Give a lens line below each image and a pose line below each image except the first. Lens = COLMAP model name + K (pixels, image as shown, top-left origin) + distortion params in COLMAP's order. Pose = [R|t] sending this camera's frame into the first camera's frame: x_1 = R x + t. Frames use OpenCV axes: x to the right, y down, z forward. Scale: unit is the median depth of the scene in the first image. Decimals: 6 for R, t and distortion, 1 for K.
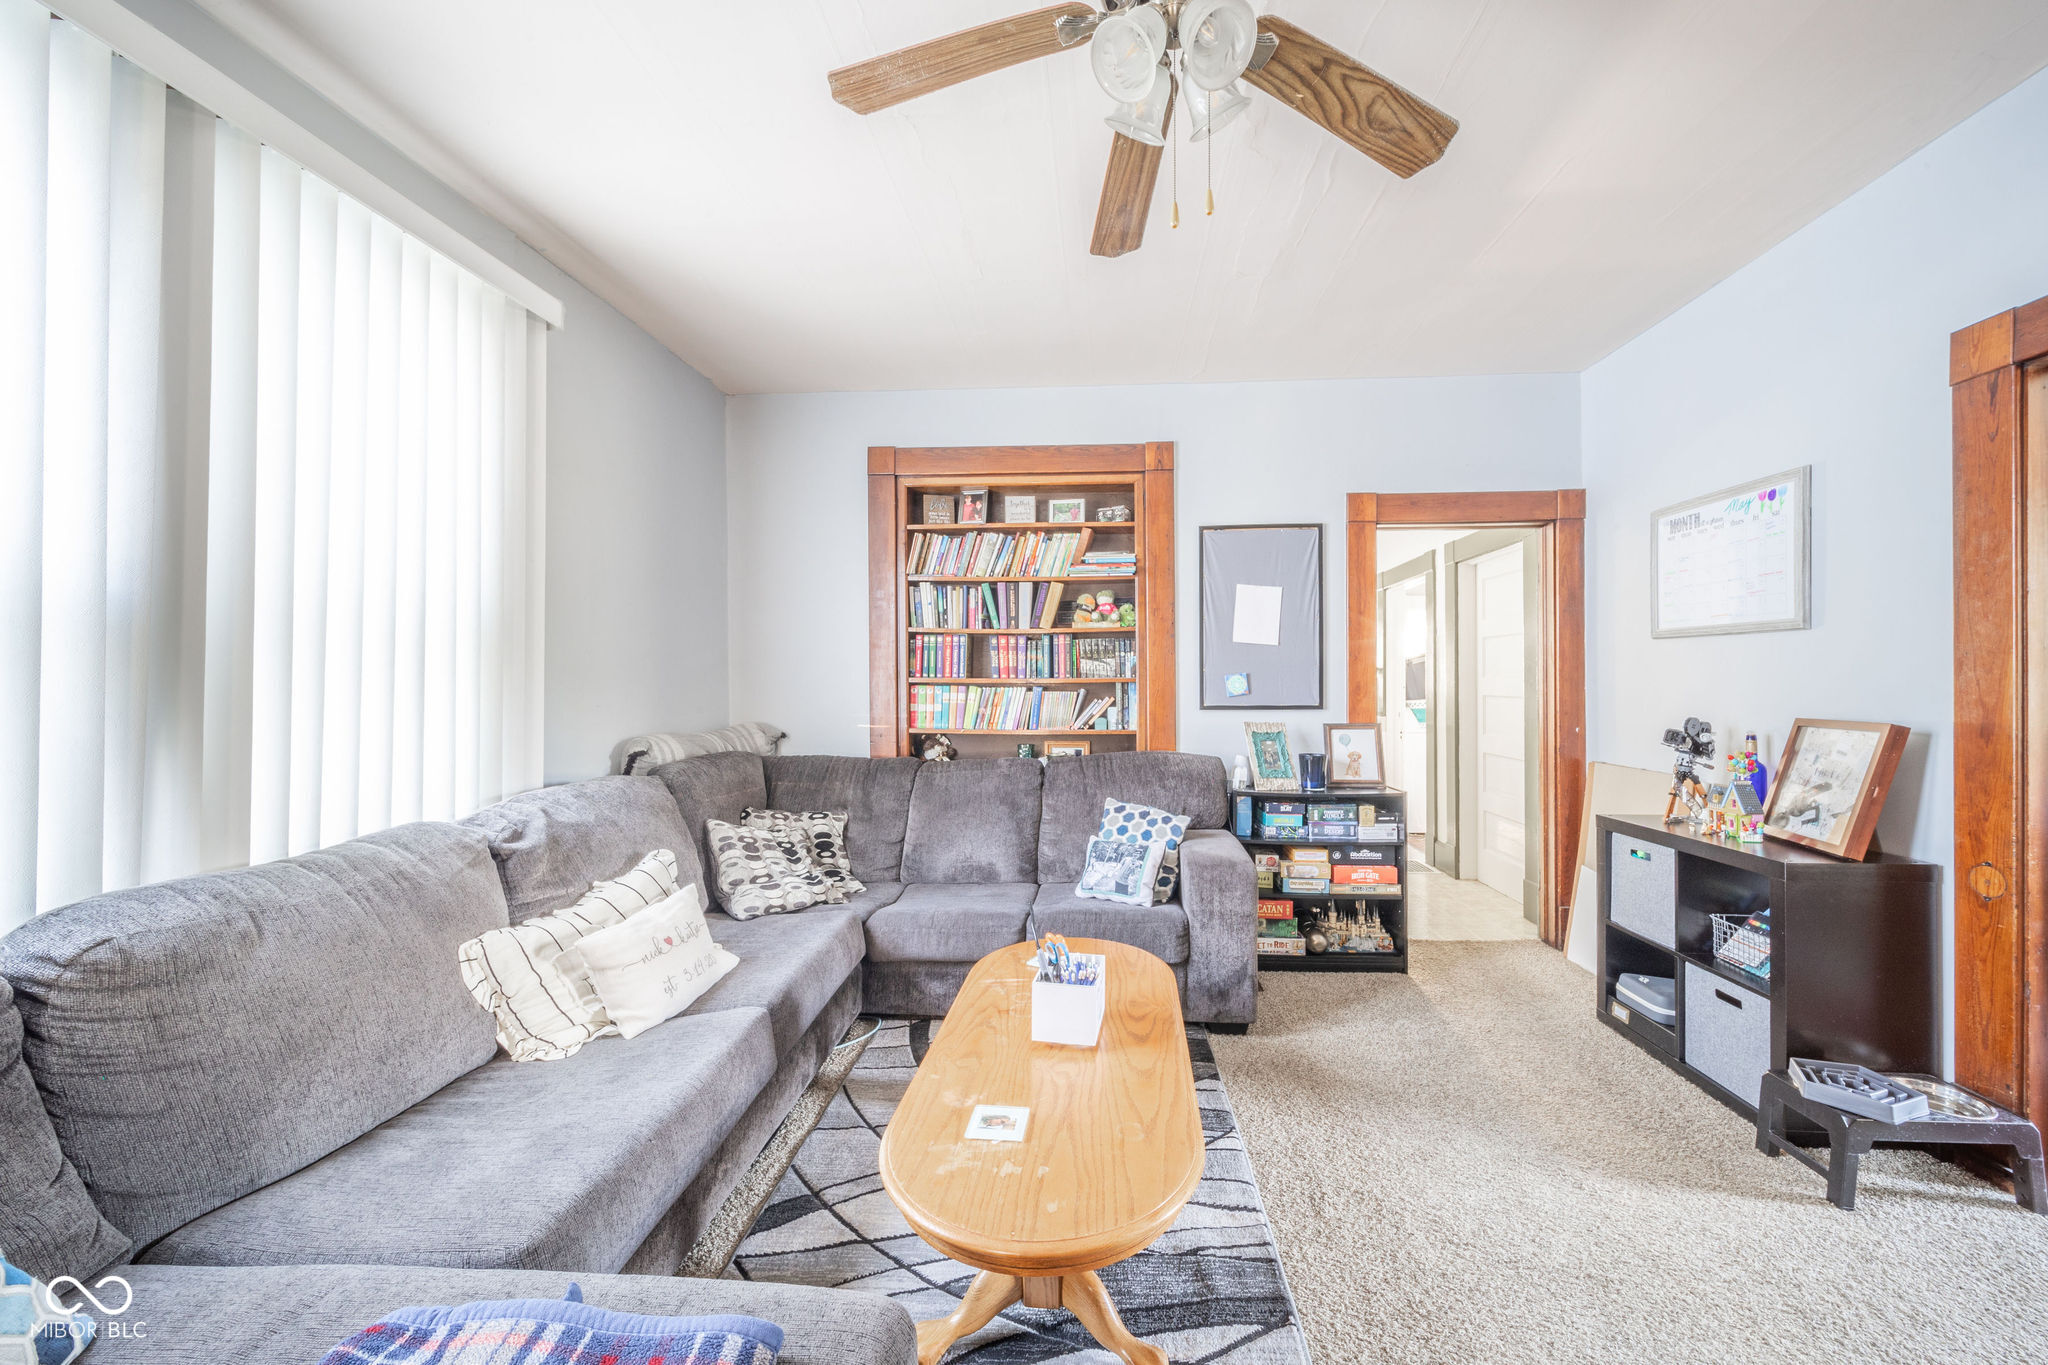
lens RADIAL K [[732.0, 0, 1064.3], [0, 732.0, 686.7], [0, 0, 1]] dist [-0.001657, -0.000324]
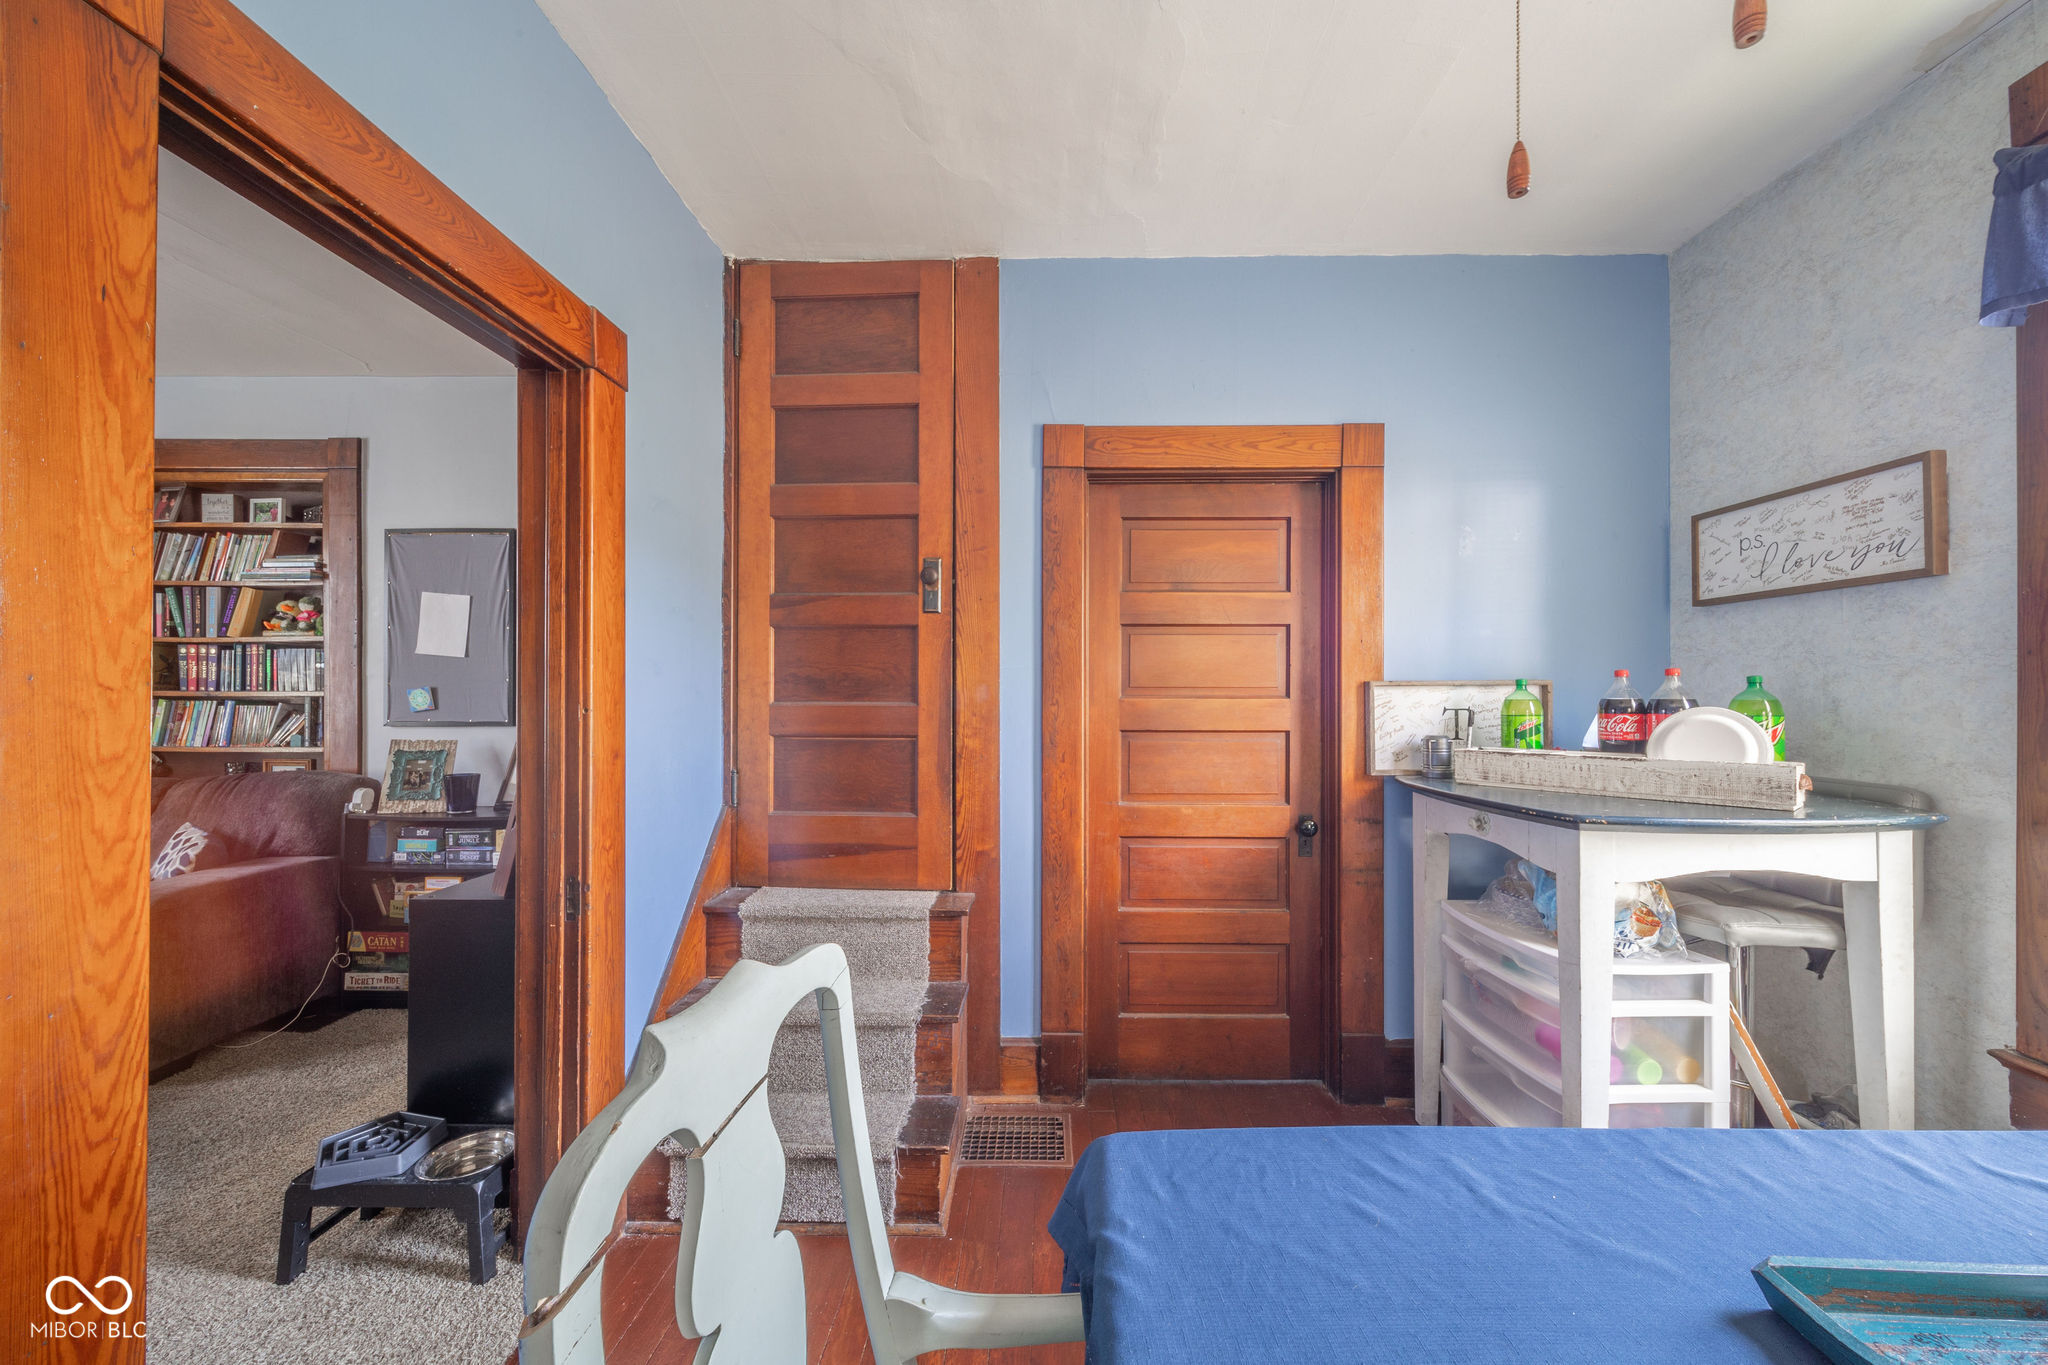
lens RADIAL K [[749.0, 0, 1036.5], [0, 749.0, 681.9], [0, 0, 1]] dist [-0.000266, -0.000707]
pose [[0.998207, 0.007181, 0.059423, 1.012232], [-0.006254, 0.999856, -0.015780, -0.015790], [-0.059528, 0.015380, 0.998108, -0.003952]]
